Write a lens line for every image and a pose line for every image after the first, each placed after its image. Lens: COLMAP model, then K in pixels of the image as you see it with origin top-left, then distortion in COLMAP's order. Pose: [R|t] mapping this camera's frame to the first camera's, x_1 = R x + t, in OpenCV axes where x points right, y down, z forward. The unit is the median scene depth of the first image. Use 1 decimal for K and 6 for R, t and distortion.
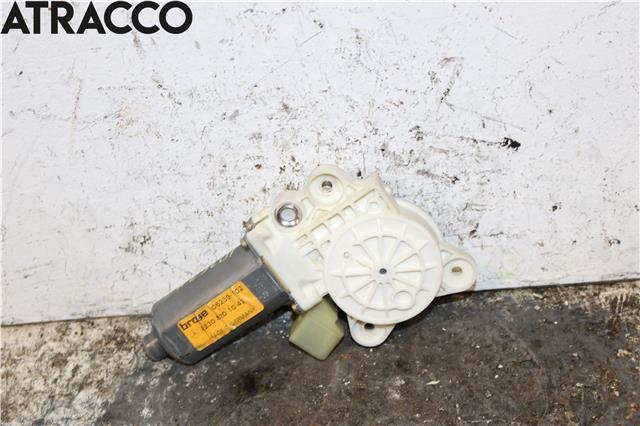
lens RADIAL K [[1140.8, 0, 317.0], [0, 1140.8, 214.8], [0, 0, 1]] dist [0.008220, 0.000000]
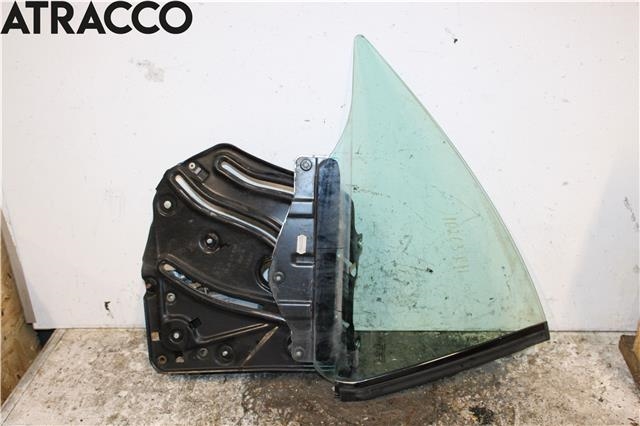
lens RADIAL K [[773.5, 0, 315.9], [0, 773.5, 210.8], [0, 0, 1]] dist [-0.185441, 0.000000]
pose [[0.993643, 0.075361, -0.083634, 0.046159], [-0.094578, 0.961760, -0.257046, 0.283975], [0.061064, 0.263321, 0.962774, -0.761184]]
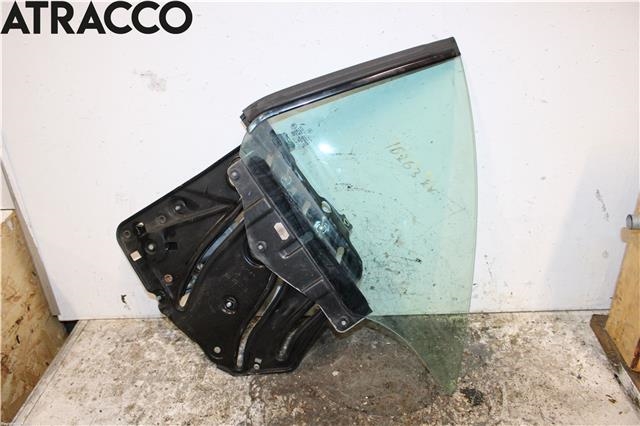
lens RADIAL K [[593.5, 0, 323.4], [0, 593.5, 215.9], [0, 0, 1]] dist [-0.186981, 0.066966]
pose [[0.997317, 0.053189, -0.050295, -0.000529], [-0.062731, 0.975098, -0.212719, 0.157070], [0.037728, 0.215303, 0.975818, -0.478117]]
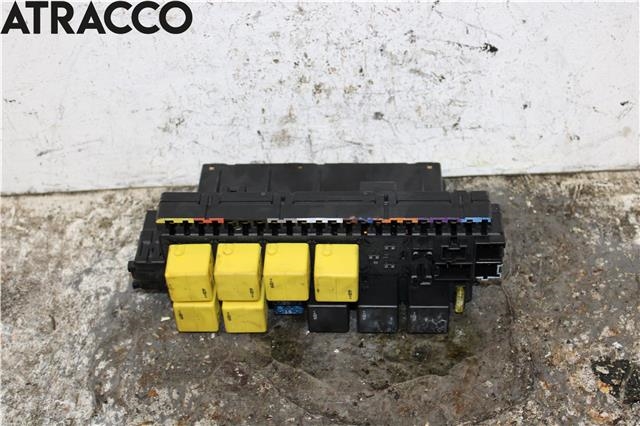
lens RADIAL K [[1023.8, 0, 318.9], [0, 1023.8, 229.9], [0, 0, 1]] dist [-0.018771, 0.000000]
pose [[0.999317, 0.034311, -0.013709, 0.013444], [-0.033479, 0.997815, 0.056952, 0.069801], [0.015633, -0.056454, 0.998283, -0.071675]]
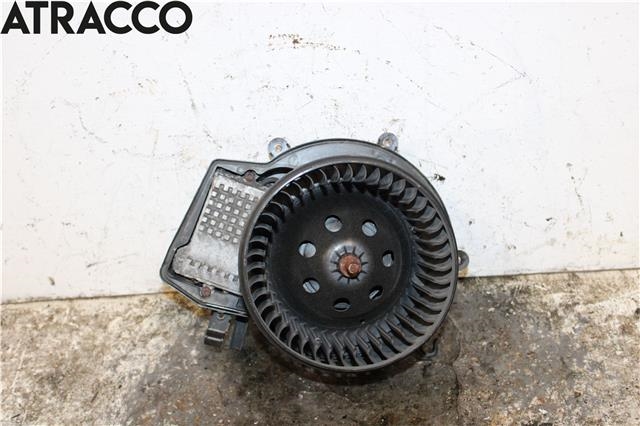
lens RADIAL K [[925.5, 0, 321.1], [0, 925.5, 229.0], [0, 0, 1]] dist [-0.044776, 0.000000]
pose [[0.998186, 0.018914, -0.057157, 0.084195], [-0.022937, 0.997243, -0.070569, 0.093355], [0.055665, 0.071752, 0.995868, -0.217385]]
